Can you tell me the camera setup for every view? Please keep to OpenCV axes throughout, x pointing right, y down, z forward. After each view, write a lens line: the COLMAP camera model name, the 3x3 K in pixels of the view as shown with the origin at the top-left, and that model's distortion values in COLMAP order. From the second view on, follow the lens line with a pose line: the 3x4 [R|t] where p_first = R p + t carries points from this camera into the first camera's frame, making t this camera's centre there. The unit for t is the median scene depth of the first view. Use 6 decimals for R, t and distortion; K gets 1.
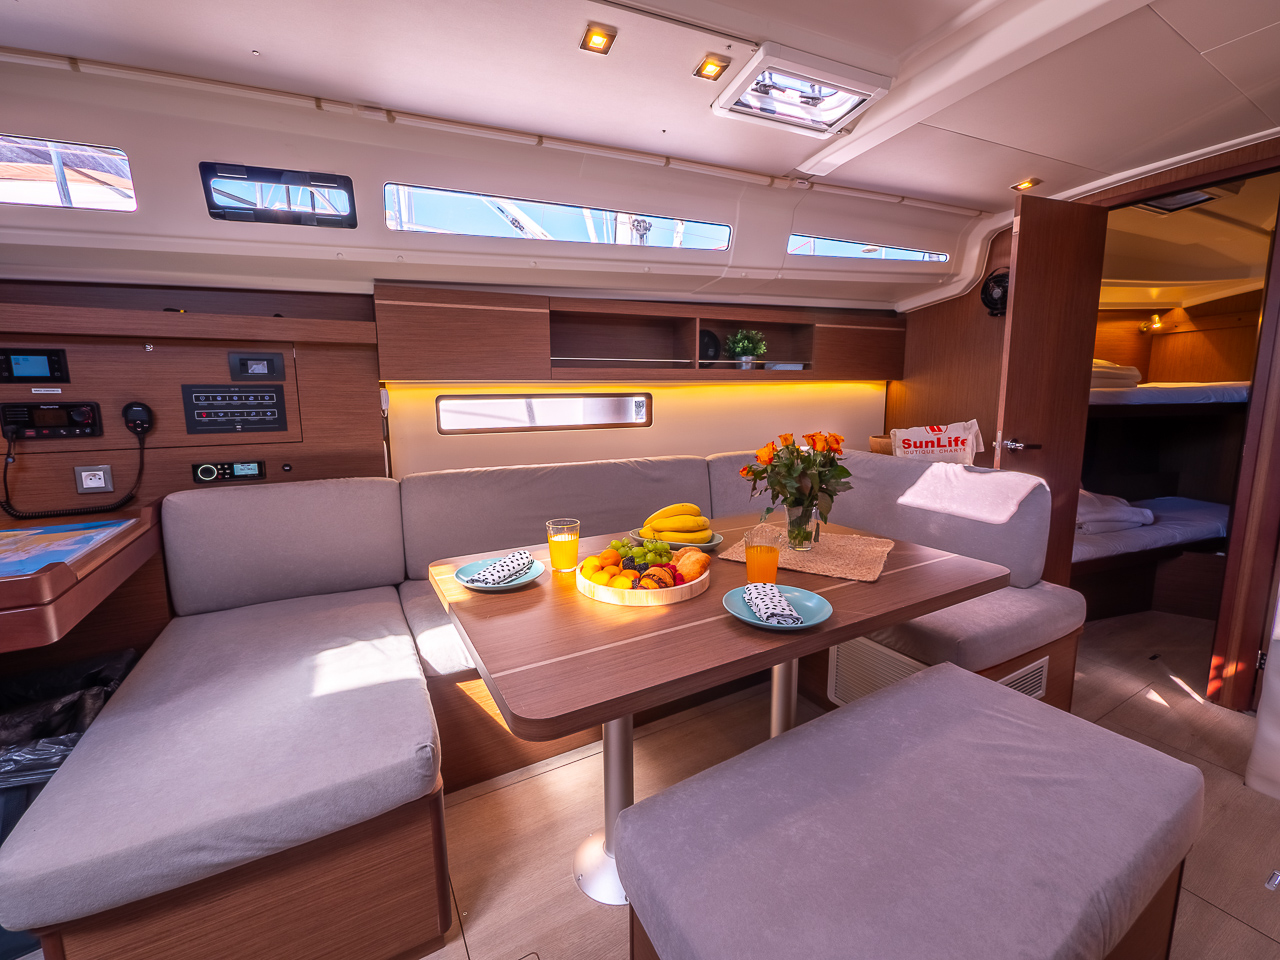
lens RADIAL K [[543.4, 0, 622.7], [0, 543.4, 474.5], [0, 0, 1]] dist [-0.004480, 0.000614]
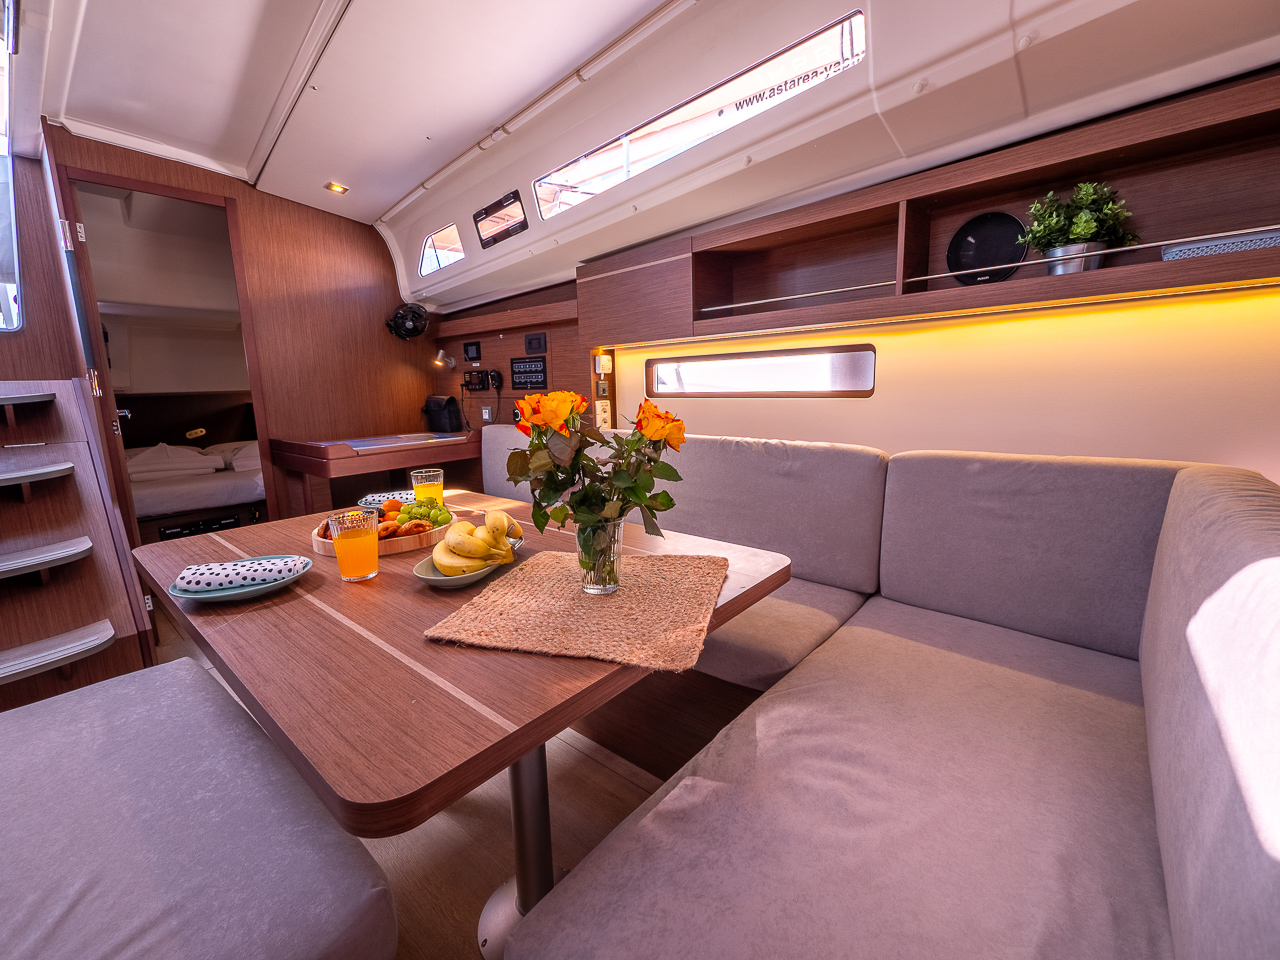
lens RADIAL K [[543.4, 0, 622.7], [0, 543.4, 474.5], [0, 0, 1]] dist [-0.004480, 0.000614]
pose [[0.336251, 0.165713, -0.927078, 0.687273], [-0.102867, 0.984970, 0.138751, -0.071452], [0.936137, 0.048711, 0.348244, 0.643920]]
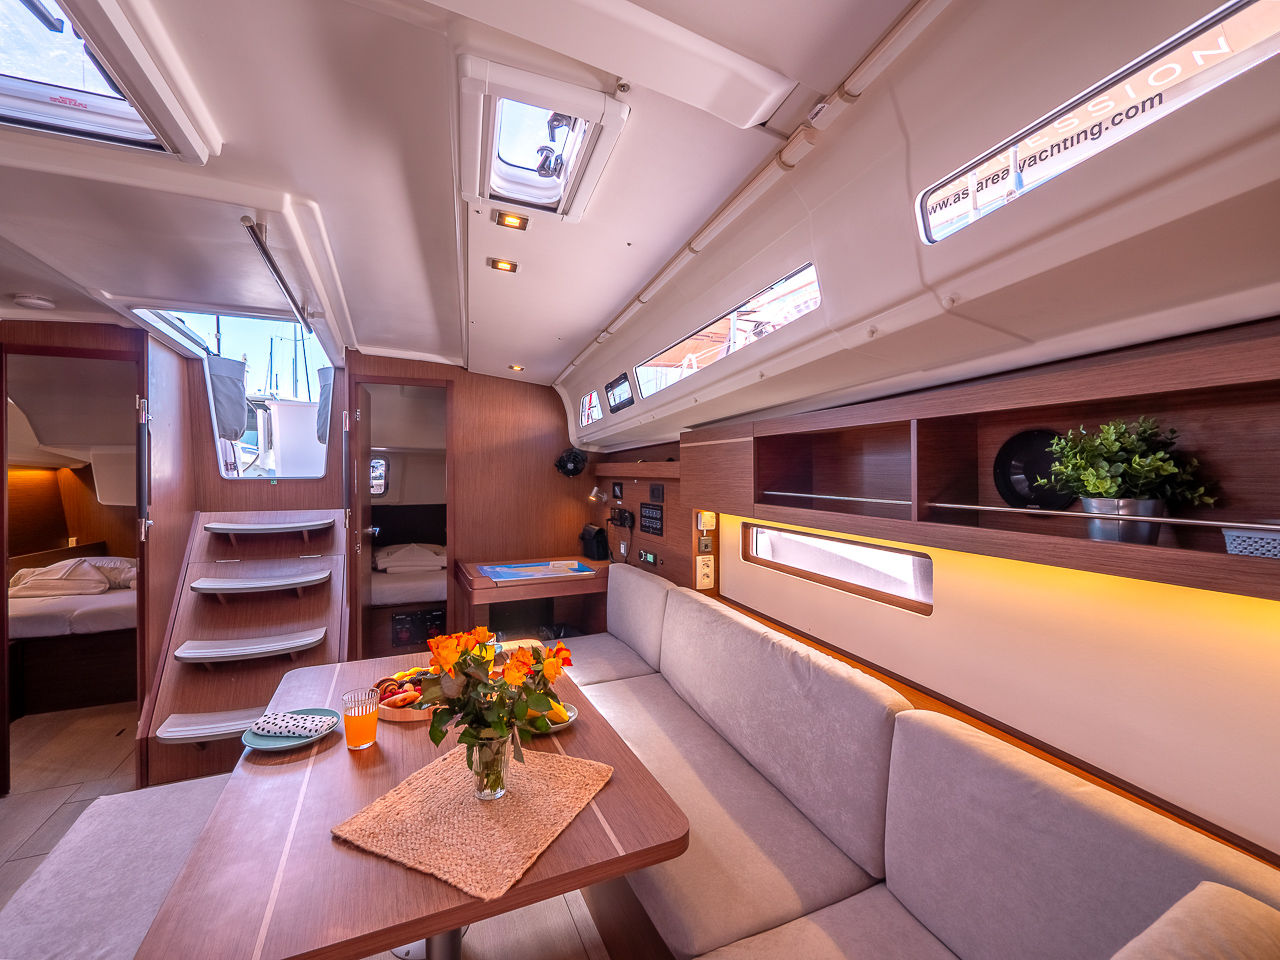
lens RADIAL K [[543.4, 0, 622.7], [0, 543.4, 474.5], [0, 0, 1]] dist [-0.004480, 0.000614]
pose [[-0.101755, 0.025643, -0.994479, 0.755457], [-0.123292, 0.991635, 0.038185, -0.260916], [0.987140, 0.126497, -0.097742, 0.919946]]
